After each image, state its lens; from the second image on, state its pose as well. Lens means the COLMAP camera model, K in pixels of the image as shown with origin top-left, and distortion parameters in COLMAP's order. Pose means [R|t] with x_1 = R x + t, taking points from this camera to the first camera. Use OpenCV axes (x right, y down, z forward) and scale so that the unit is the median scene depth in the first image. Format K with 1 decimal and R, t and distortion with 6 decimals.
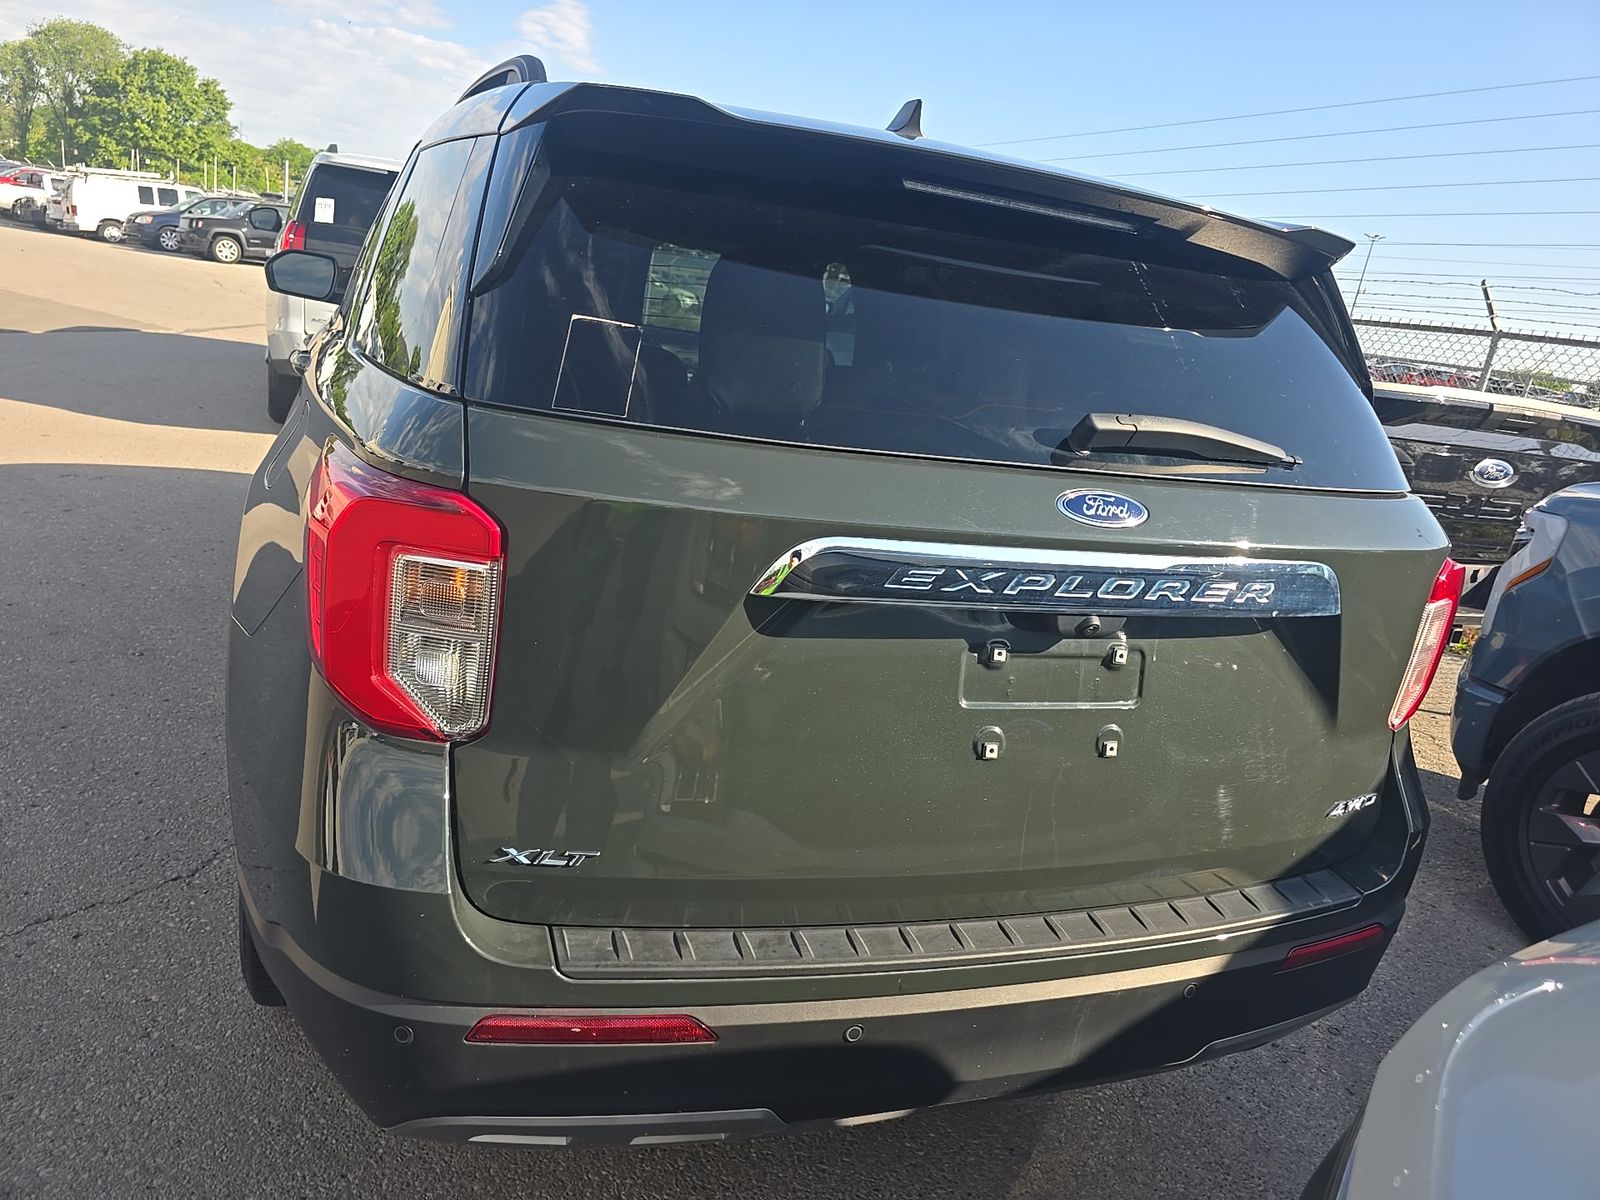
lens RADIAL K [[1048.0, 0, 797.4], [0, 1048.0, 594.7], [0, 0, 1]] dist [0.045117, -0.039451]
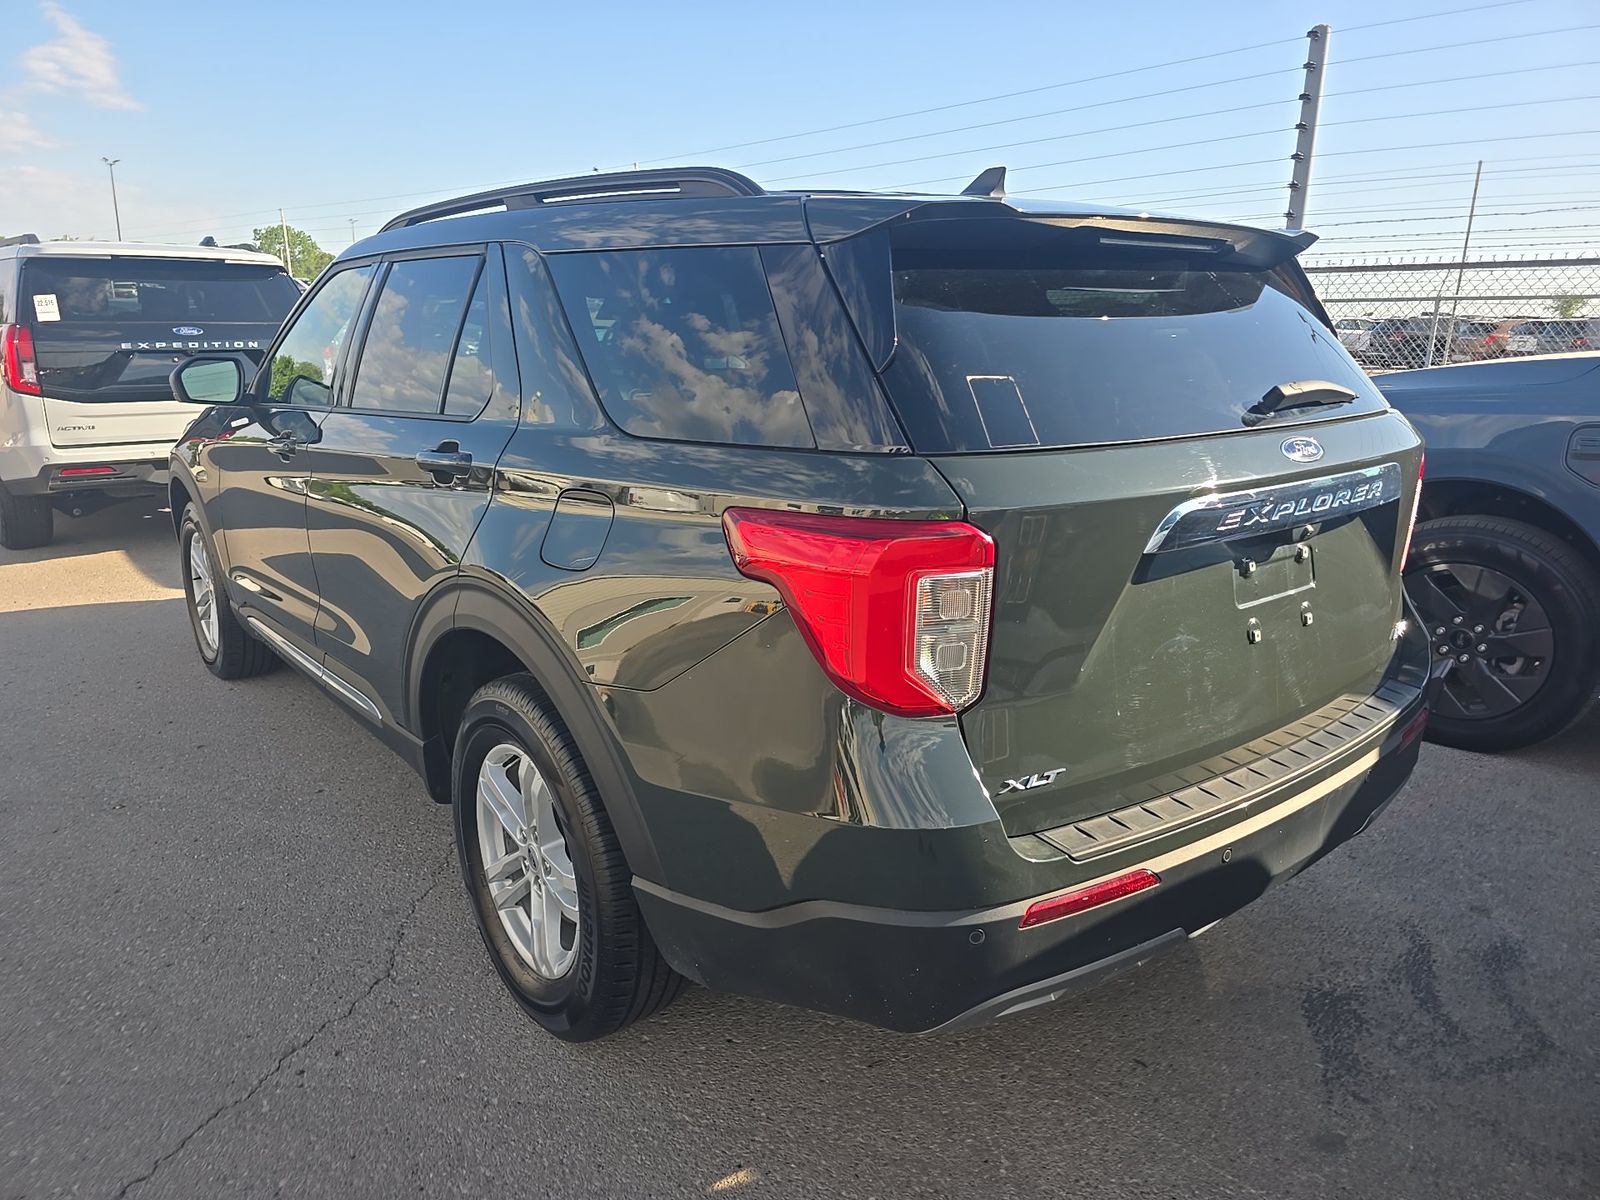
lens RADIAL K [[1048.0, 0, 797.4], [0, 1048.0, 594.7], [0, 0, 1]] dist [0.045117, -0.039451]
pose [[0.940775, -0.212098, 0.264492, -0.754309], [0.212403, 0.976787, 0.027792, -0.073543], [-0.264247, 0.030033, 0.963987, -0.189769]]
